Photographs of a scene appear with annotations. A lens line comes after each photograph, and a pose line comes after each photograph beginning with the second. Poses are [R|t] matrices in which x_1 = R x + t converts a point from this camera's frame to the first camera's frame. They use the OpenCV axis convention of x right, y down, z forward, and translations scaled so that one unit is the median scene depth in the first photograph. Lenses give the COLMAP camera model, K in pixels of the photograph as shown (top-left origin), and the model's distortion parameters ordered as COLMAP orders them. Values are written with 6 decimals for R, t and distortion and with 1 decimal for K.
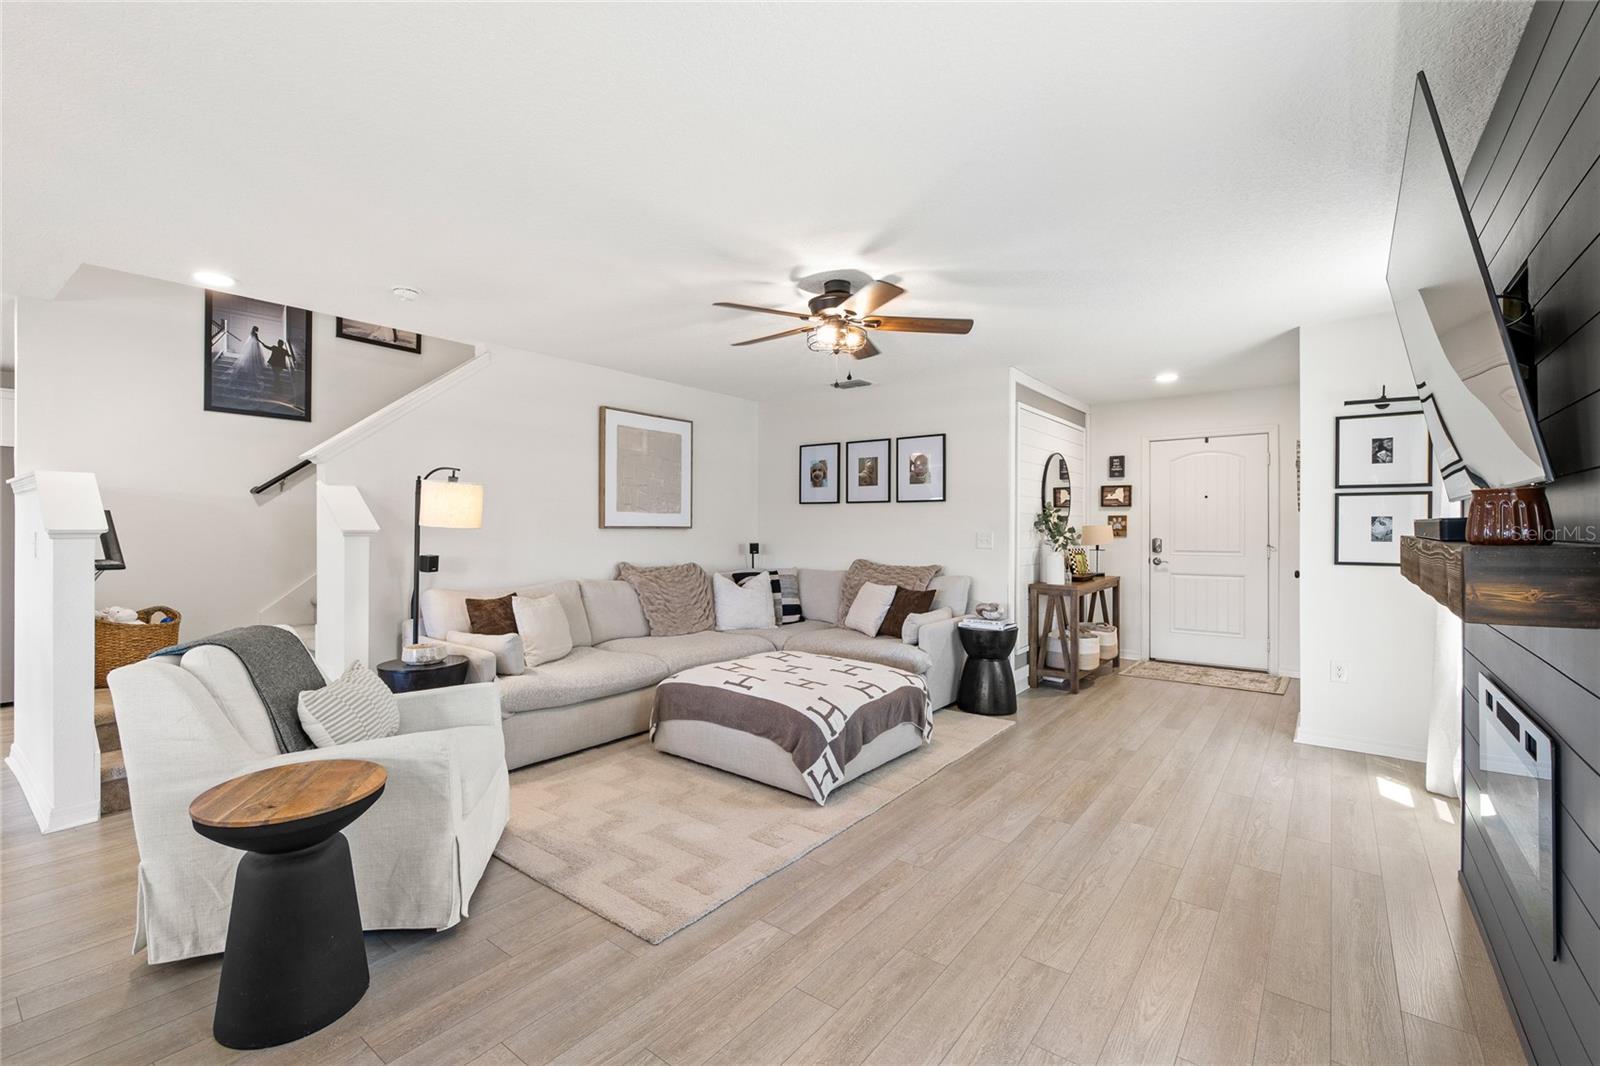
lens RADIAL K [[693.6, 0, 801.0], [0, 693.6, 527.5], [0, 0, 1]] dist [-0.001109, 0.000221]
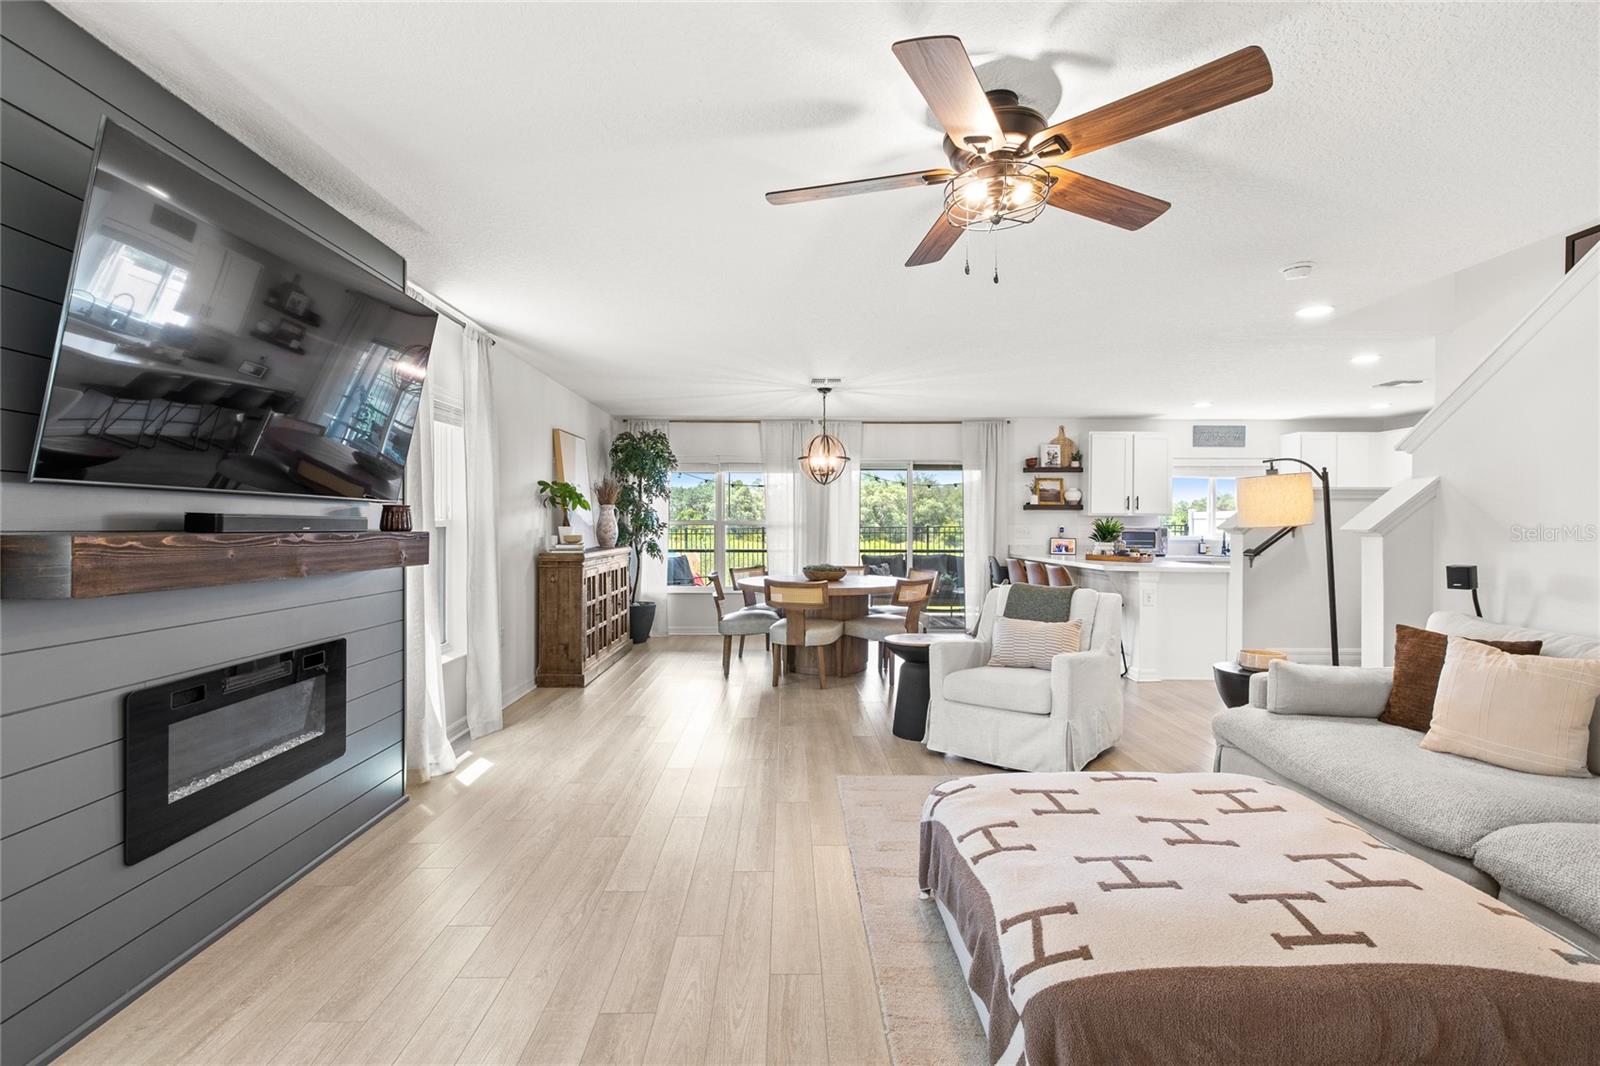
lens RADIAL K [[709.6, 0, 793.0], [0, 709.6, 529.2], [0, 0, 1]] dist [-0.000113, 0.000036]
pose [[-0.789025, 0.000582, -0.614361, 0.345153], [-0.003929, 0.999974, 0.005994, 0.000517], [0.614349, 0.007143, -0.789002, 0.860351]]
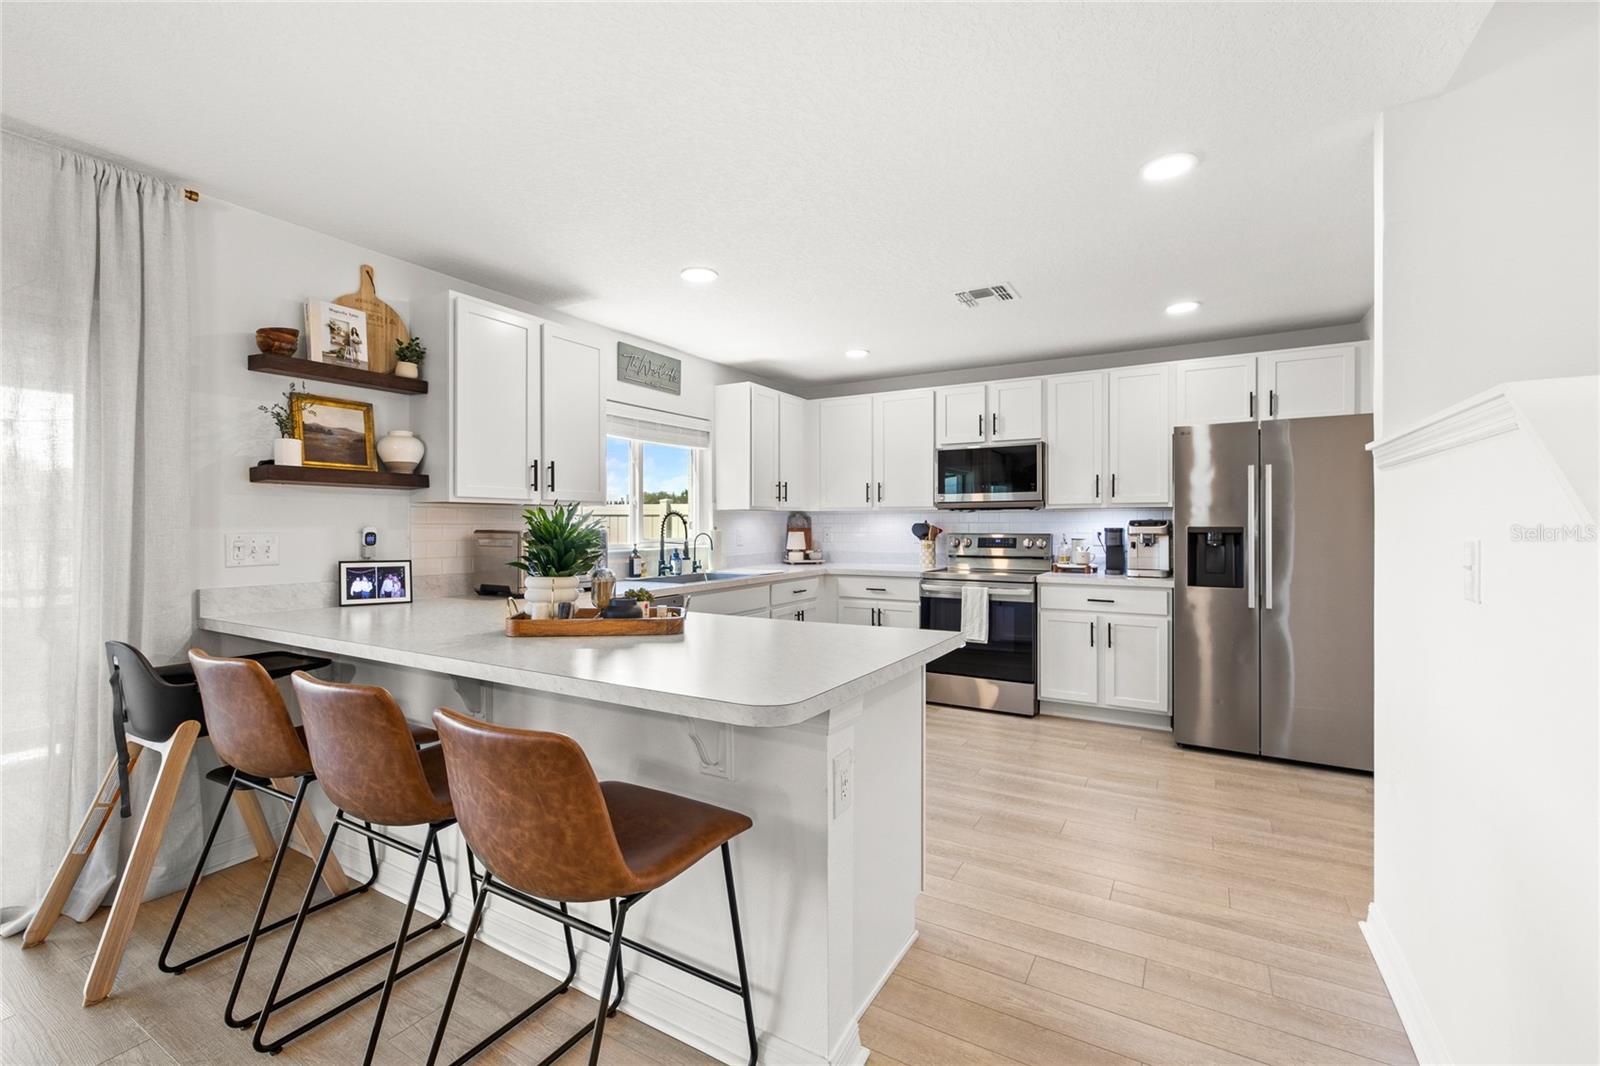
lens RADIAL K [[691.9, 0, 788.2], [0, 691.9, 523.1], [0, 0, 1]] dist [-0.001897, -0.000107]
pose [[0.114781, -0.001498, -0.993390, -0.420957], [0.001135, 0.999998, -0.001377, -0.002632], [0.993390, -0.000969, 0.114783, 0.305743]]
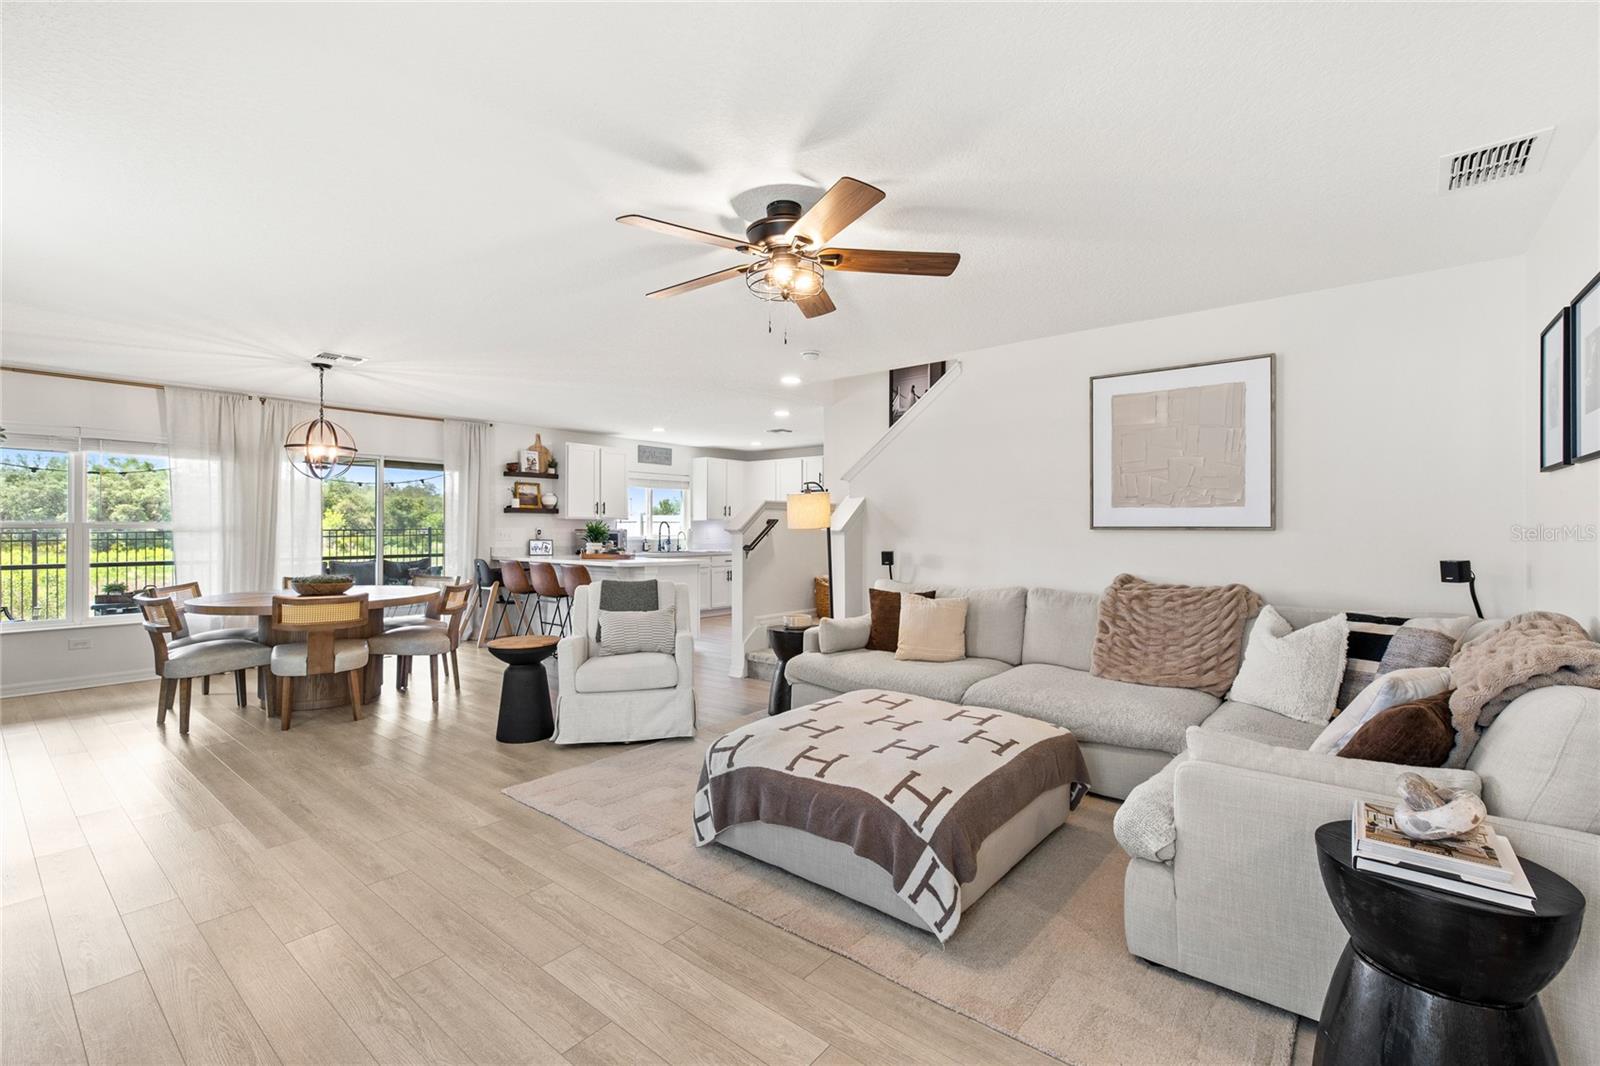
lens RADIAL K [[697.2, 0, 789.6], [0, 697.2, 527.6], [0, 0, 1]] dist [-0.000493, 0.000185]
pose [[-0.039138, -0.002067, -0.999232, 0.513573], [-0.001018, 0.999997, -0.002028, 0.001139], [0.999233, 0.000938, -0.039140, 0.652855]]
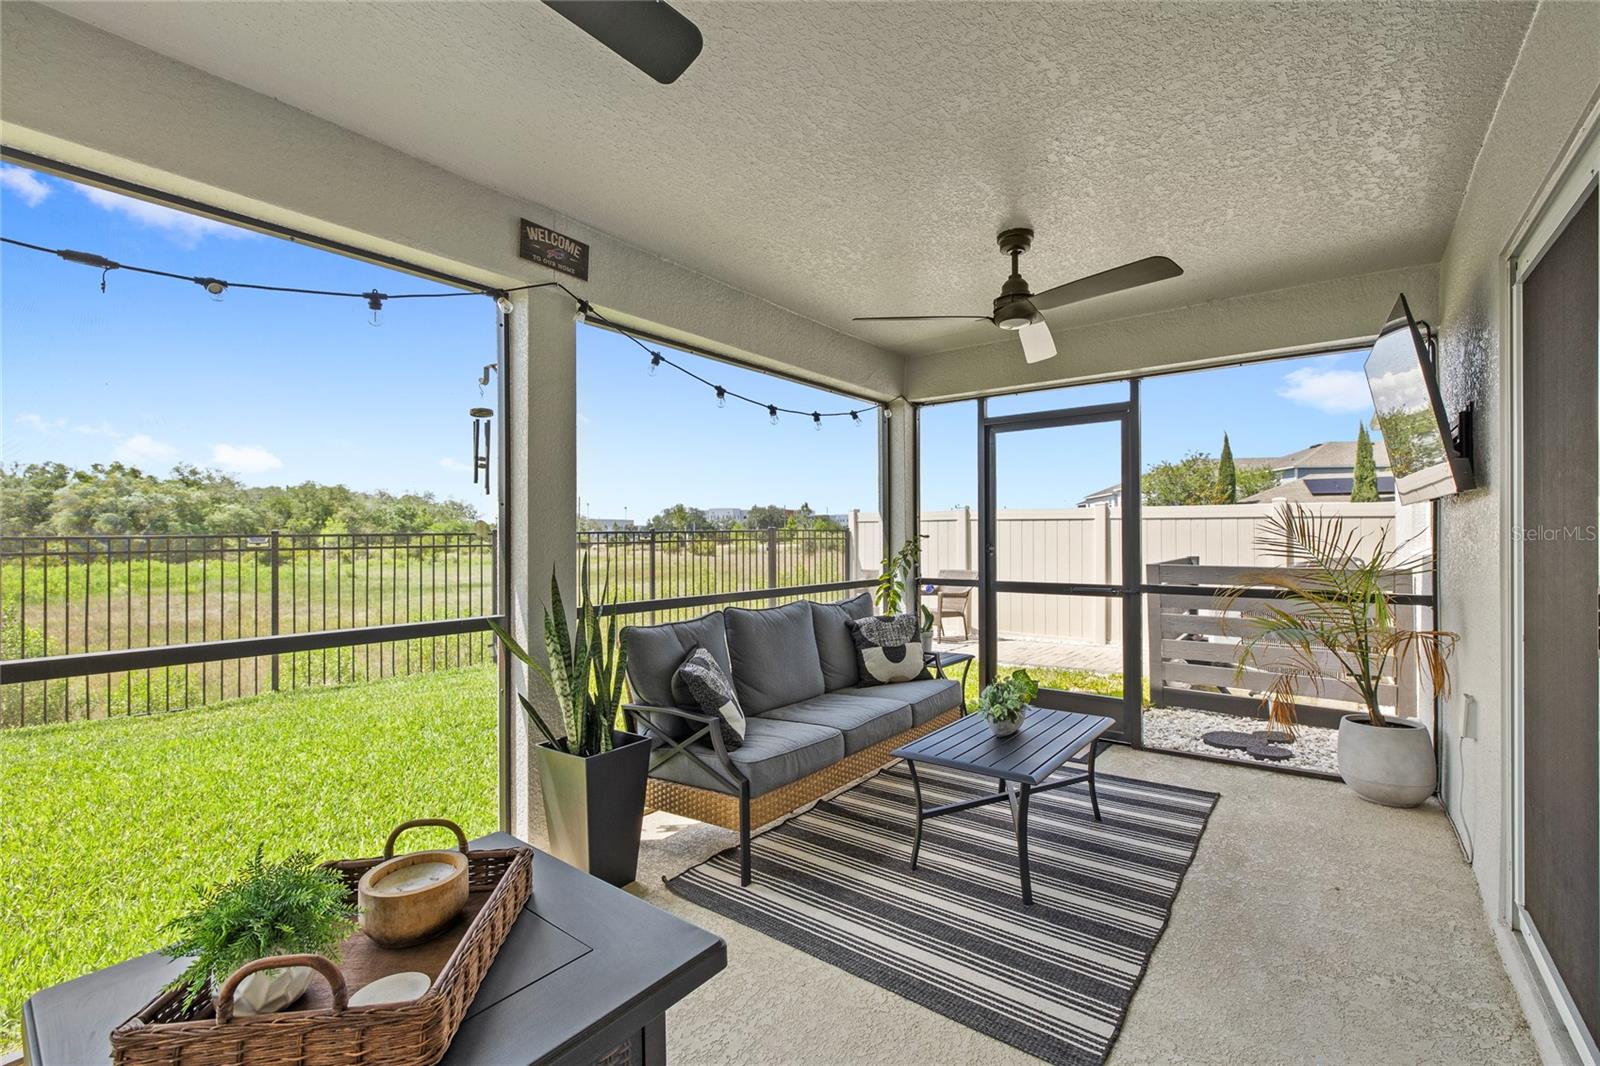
lens RADIAL K [[682.7, 0, 798.3], [0, 682.7, 530.5], [0, 0, 1]] dist [-0.001995, 0.000058]
pose [[-0.008417, -0.010510, -0.999909, -0.528213], [0.002432, 0.999942, -0.010531, 0.016358], [0.999962, -0.002520, -0.008391, -0.474865]]
